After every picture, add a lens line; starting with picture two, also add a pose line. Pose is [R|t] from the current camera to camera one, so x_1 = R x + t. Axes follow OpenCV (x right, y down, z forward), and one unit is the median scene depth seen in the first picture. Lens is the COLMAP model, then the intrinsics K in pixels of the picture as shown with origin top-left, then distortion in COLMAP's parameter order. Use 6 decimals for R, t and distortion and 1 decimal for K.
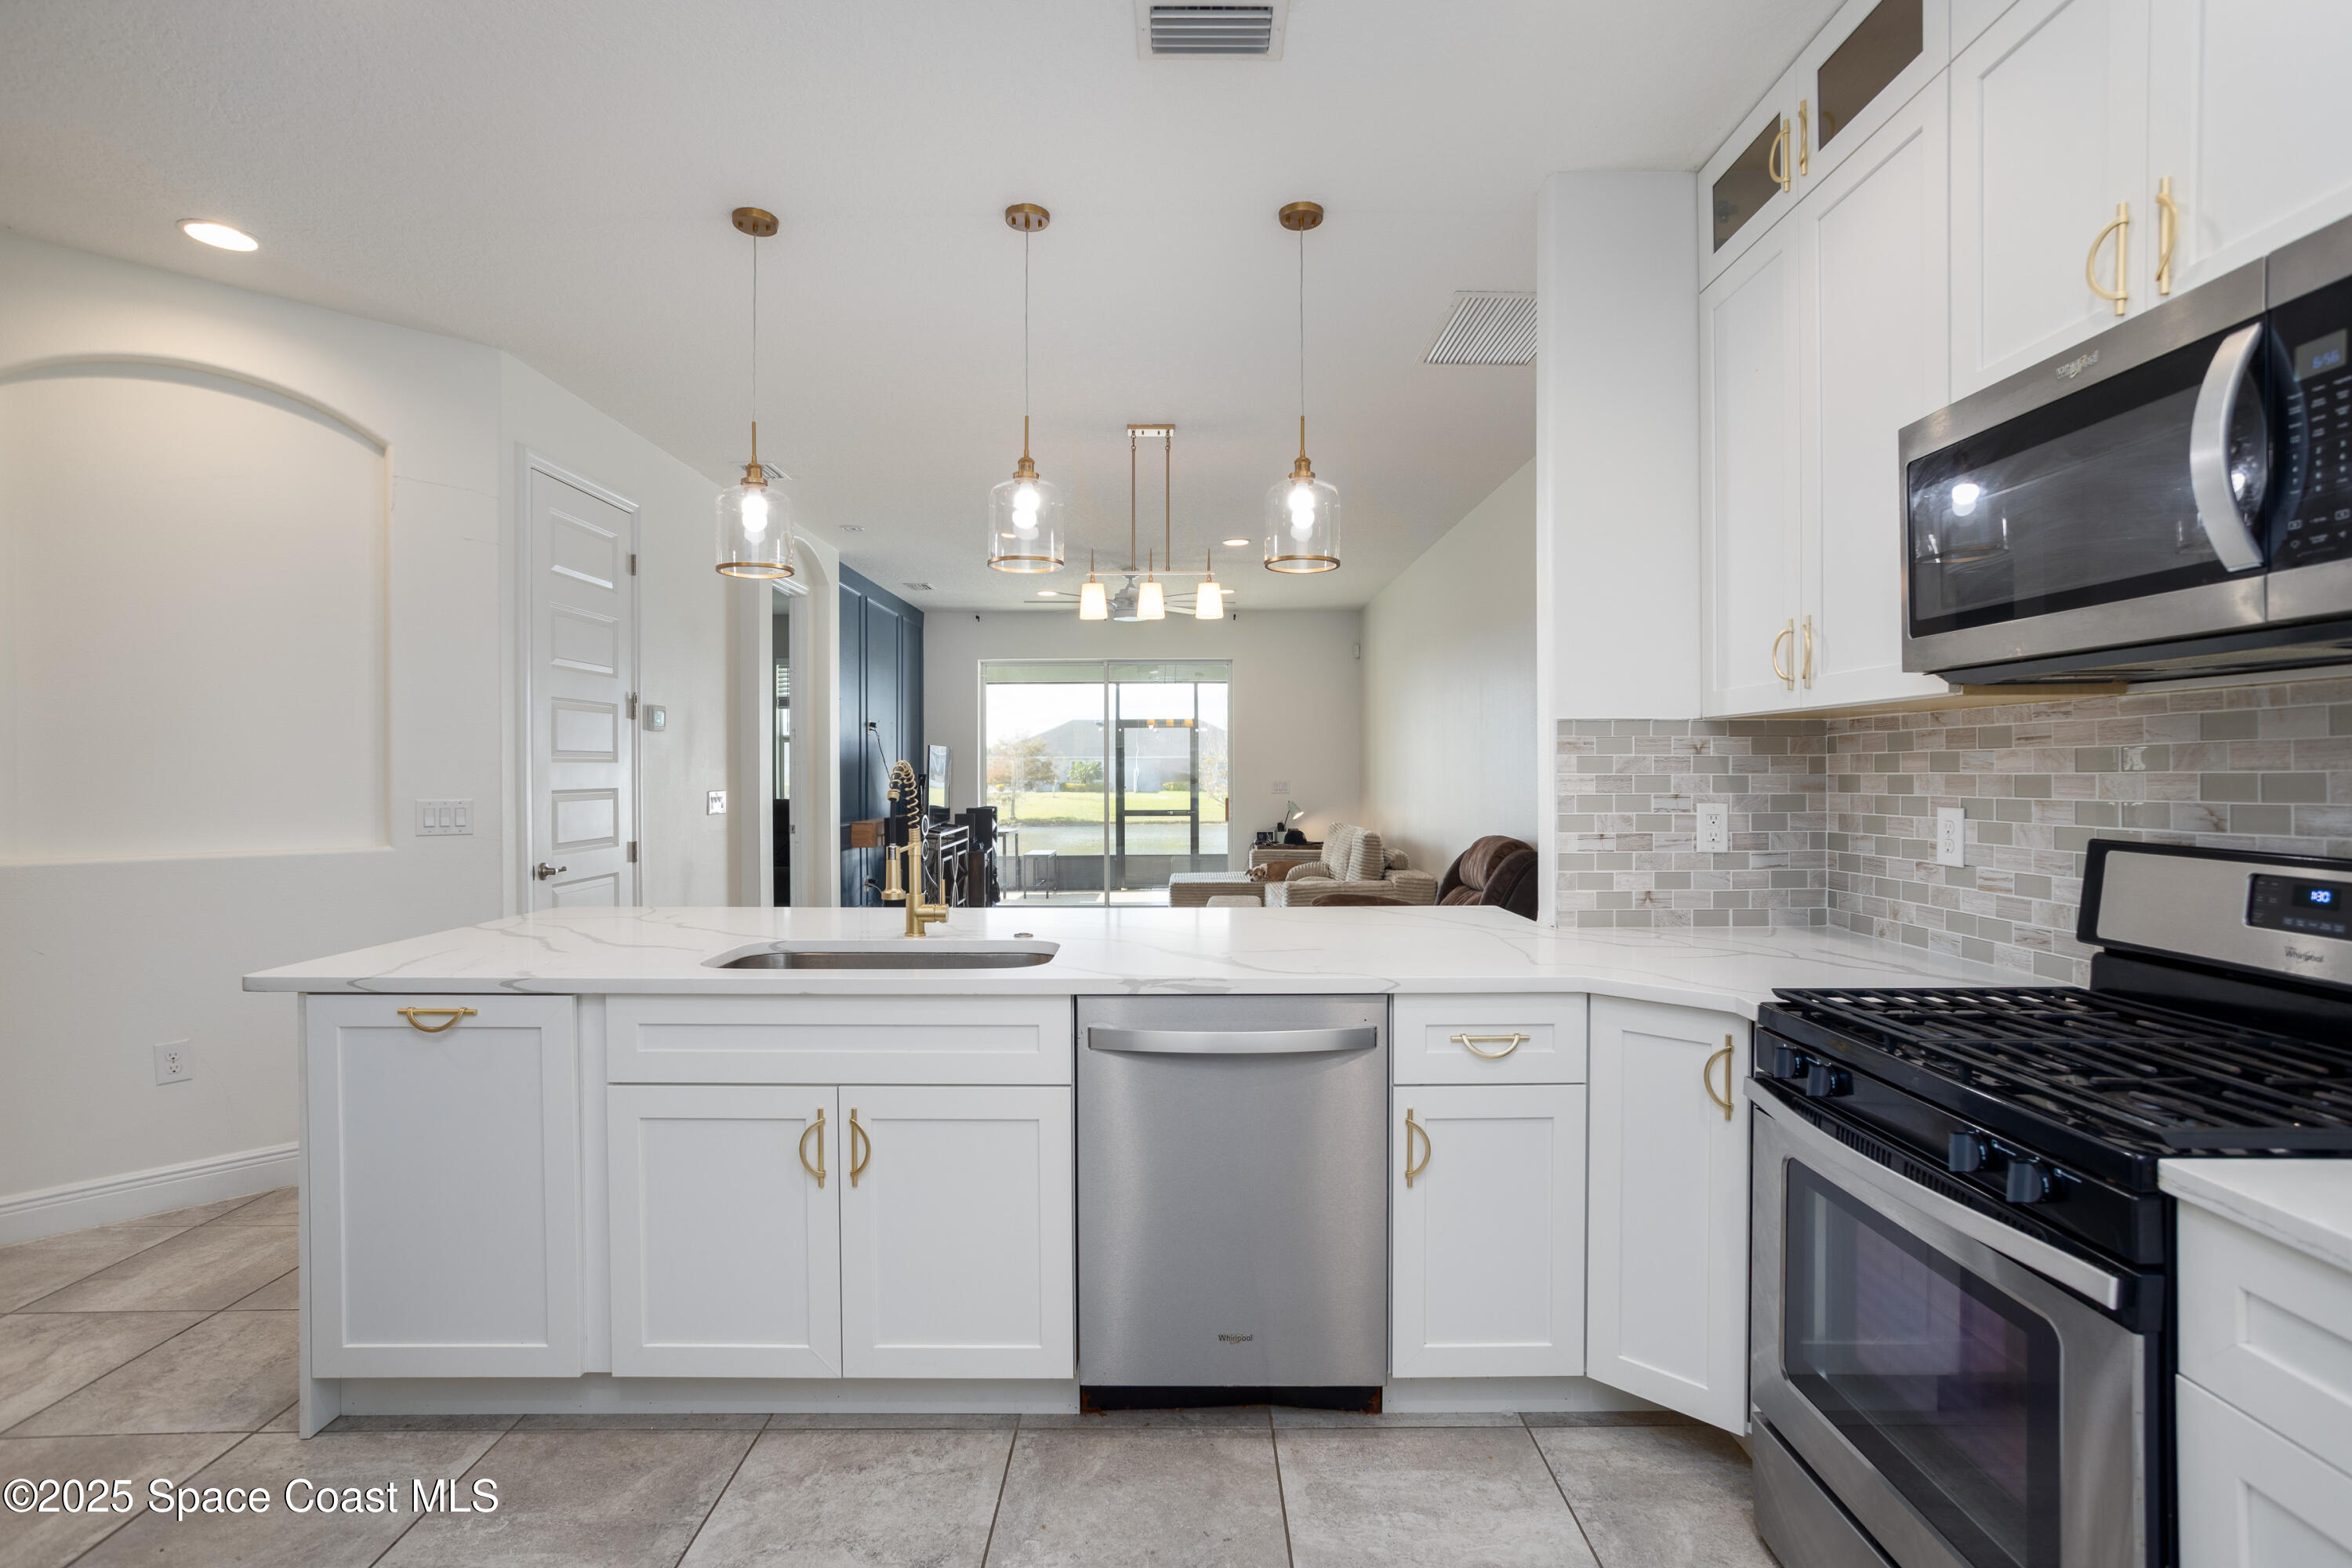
lens RADIAL K [[1090.4, 0, 1176.0], [0, 1090.4, 784.0], [0, 0, 1]] dist [-0.000372, 0.000001]
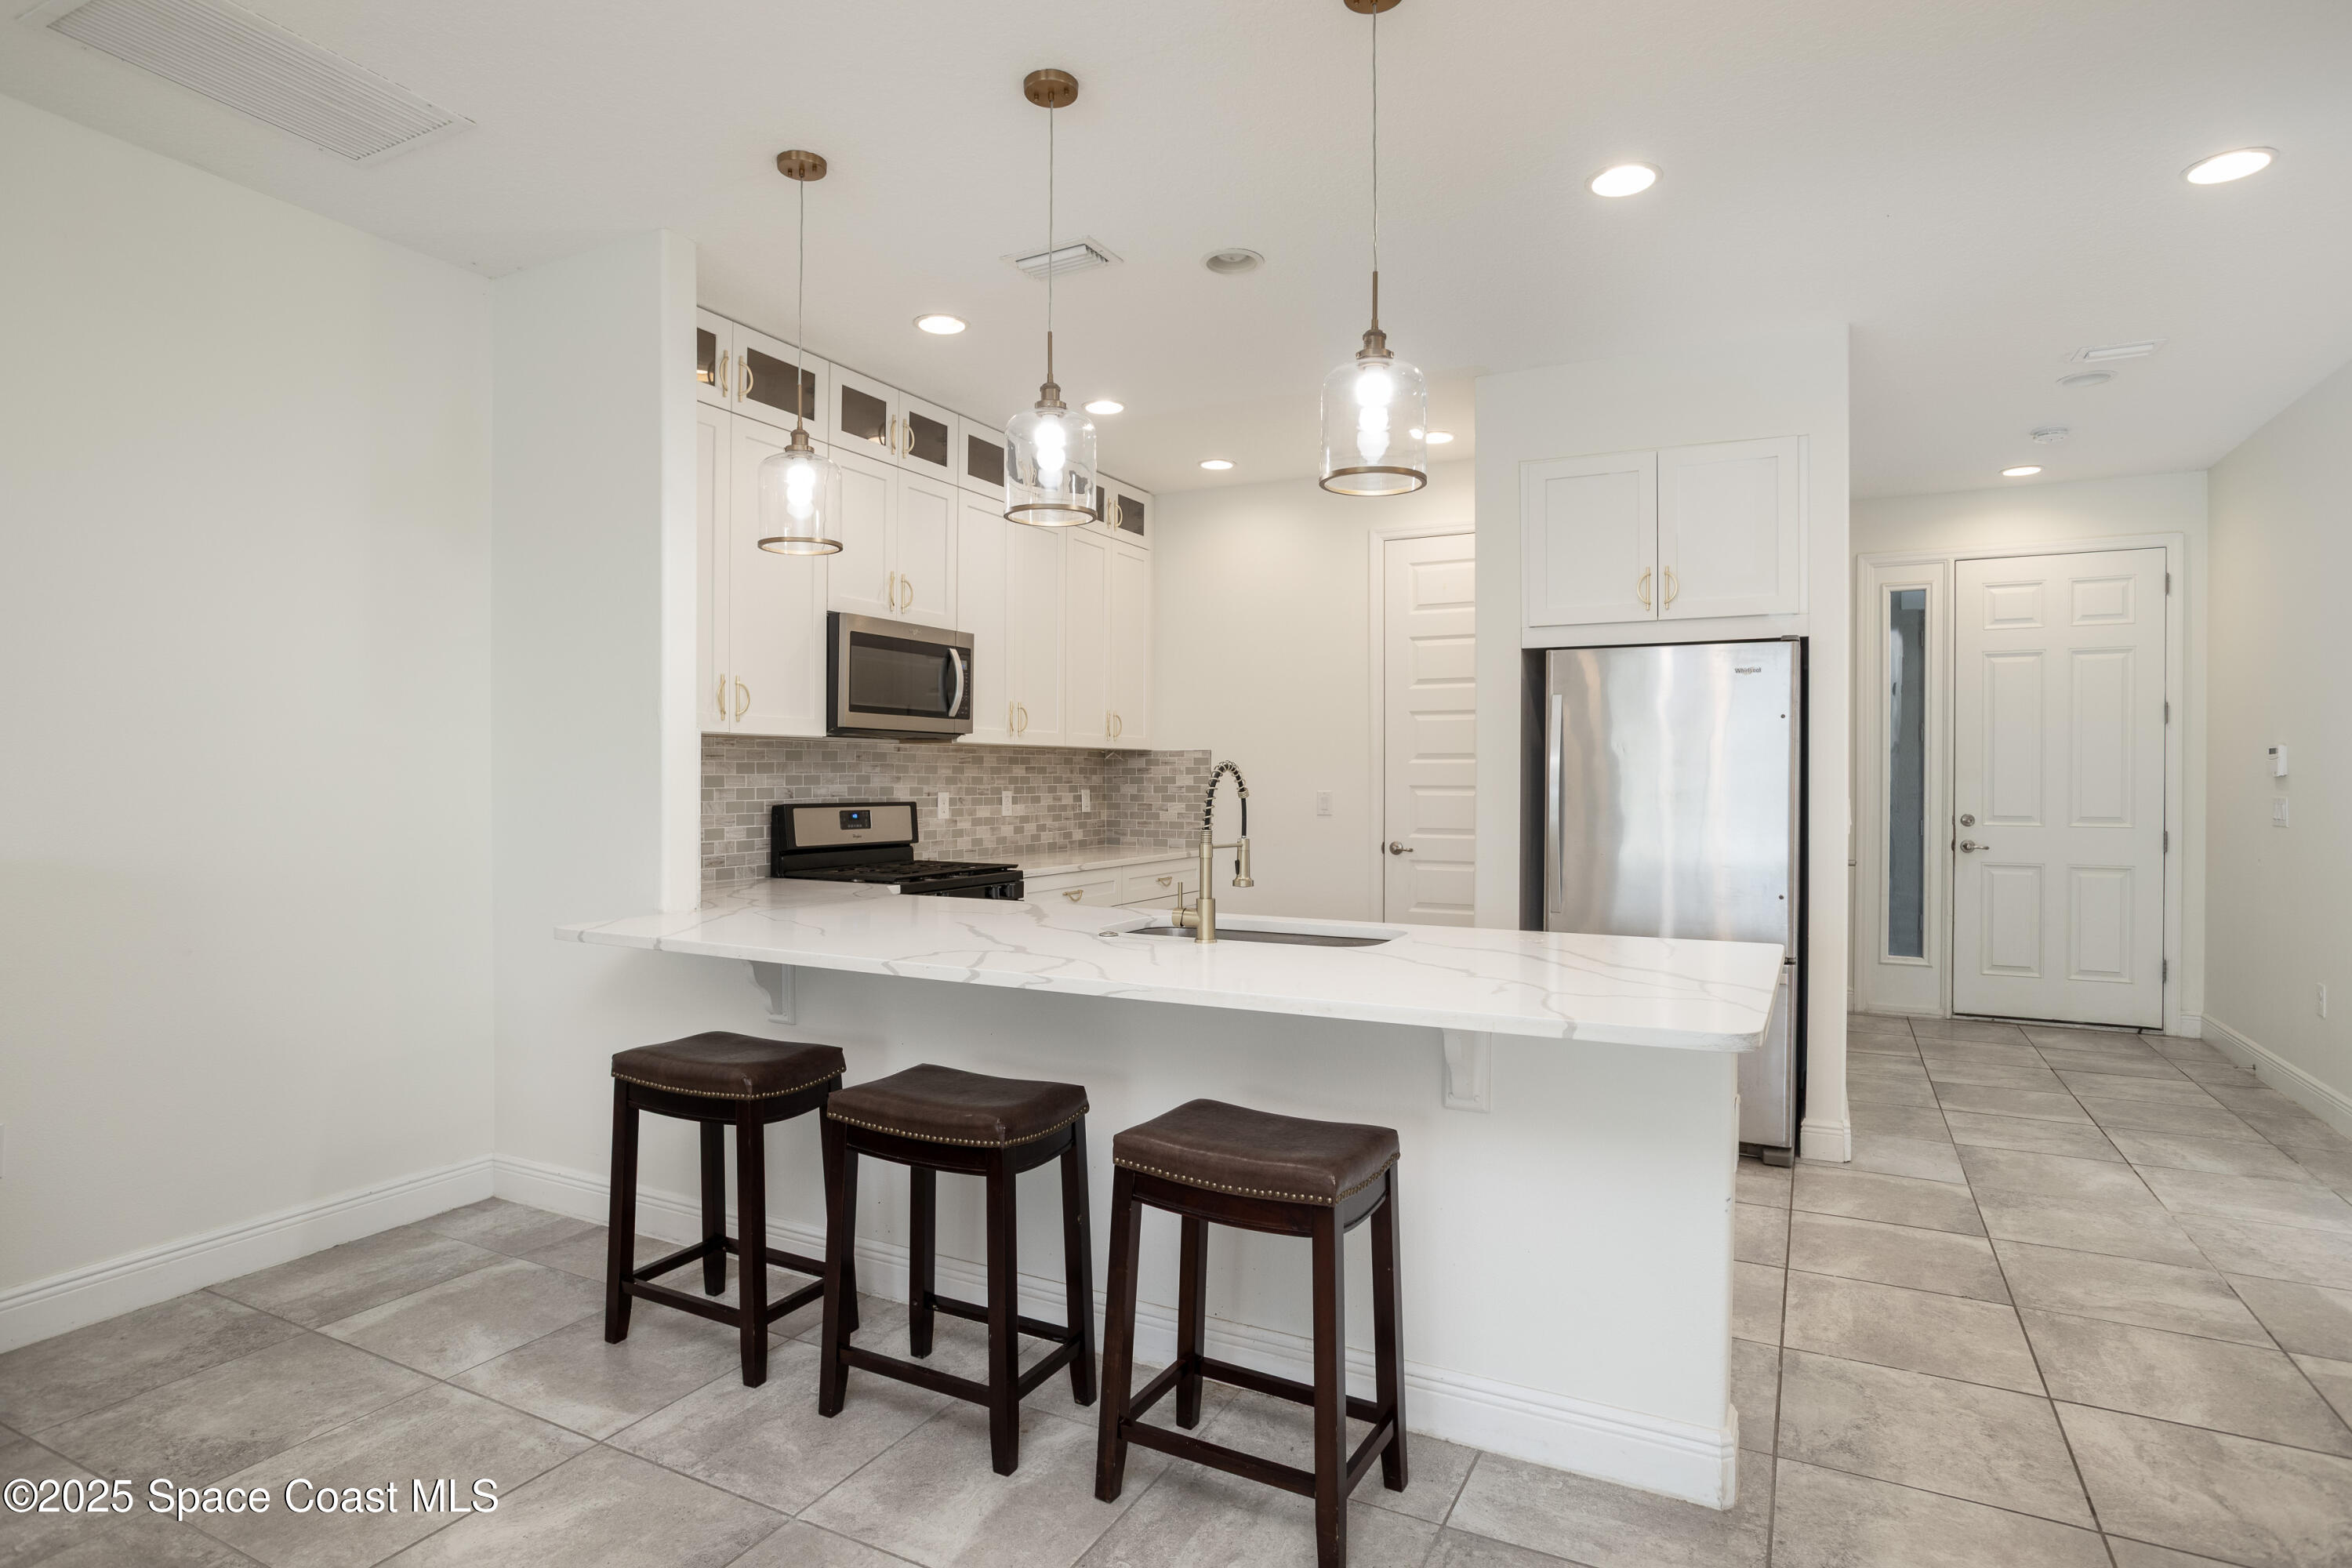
lens RADIAL K [[1271.7, 0, 1176.0], [0, 1271.7, 784.0], [0, 0, 1]] dist [-0.004776, -0.000611]
pose [[-0.887821, -0.002694, 0.460181, -0.888009], [0.004295, 0.999891, 0.014141, -0.019970], [-0.460169, 0.014531, -0.887713, 2.460471]]
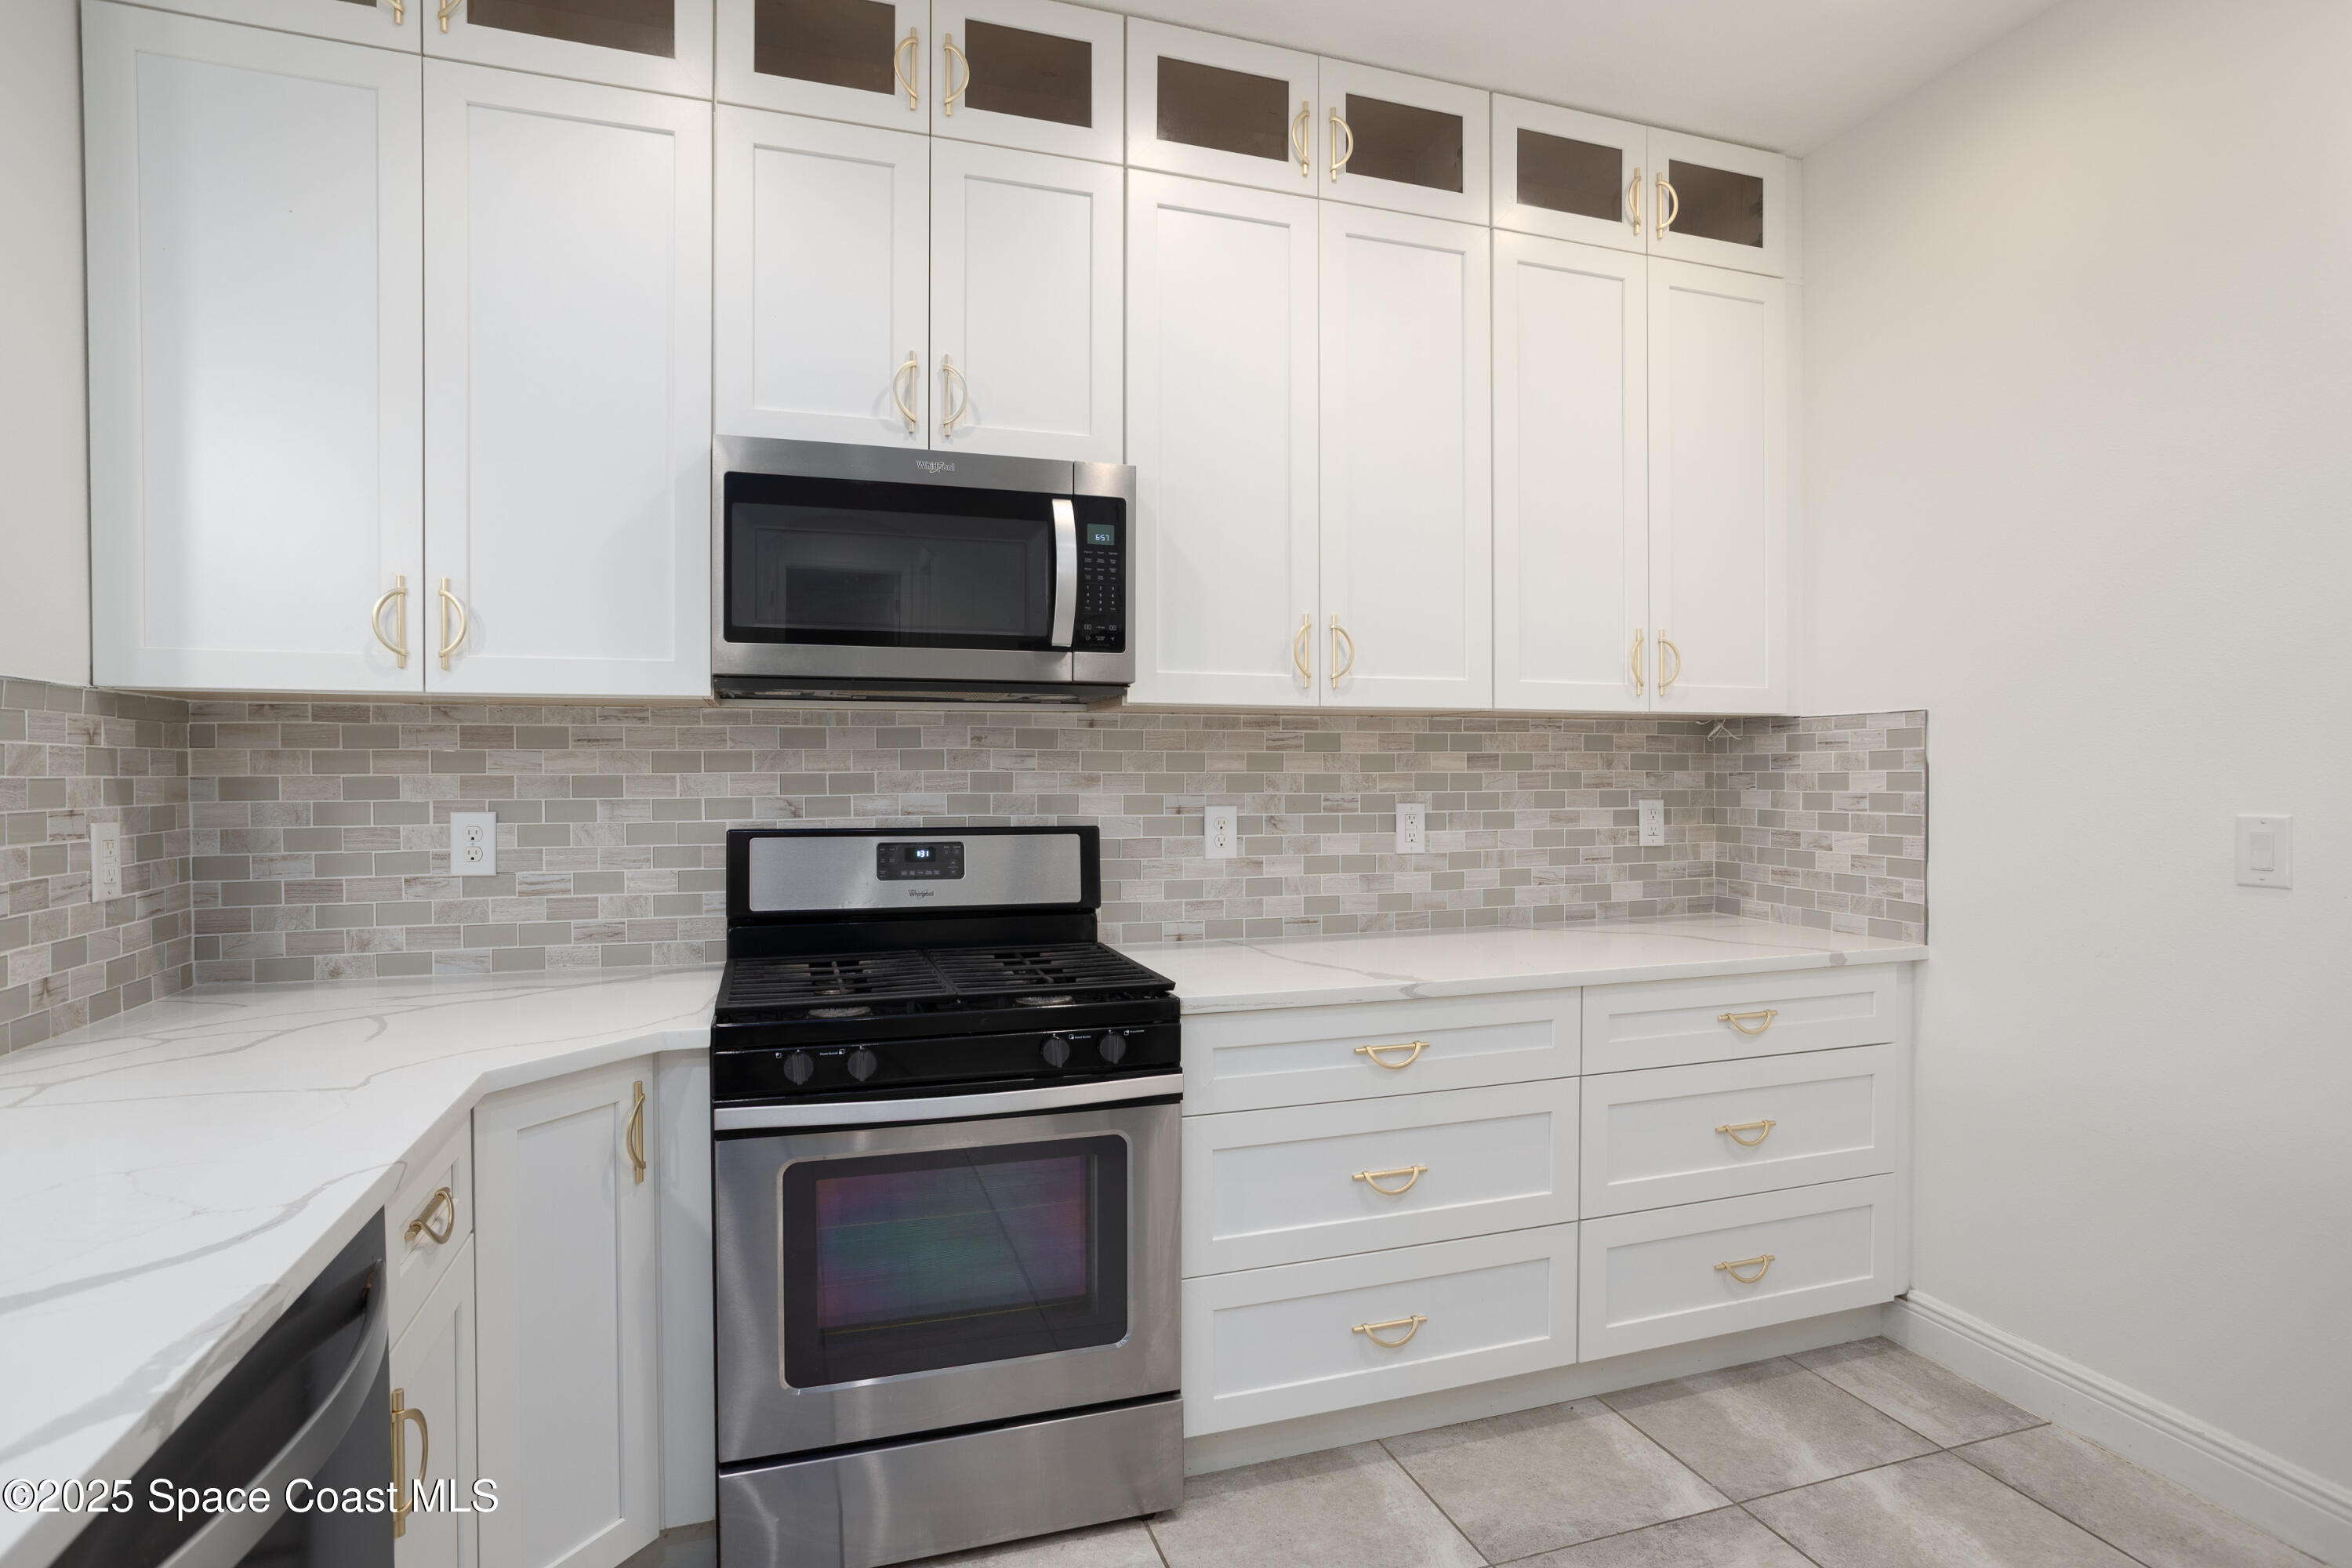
lens RADIAL K [[1198.1, 0, 1176.0], [0, 1198.1, 784.0], [0, 0, 1]] dist [-0.045879, 0.000548]
pose [[-0.321335, -0.005547, 0.946949, -0.434660], [0.012647, 0.999869, 0.010149, -0.004606], [-0.946881, 0.015238, -0.321222, 0.802331]]
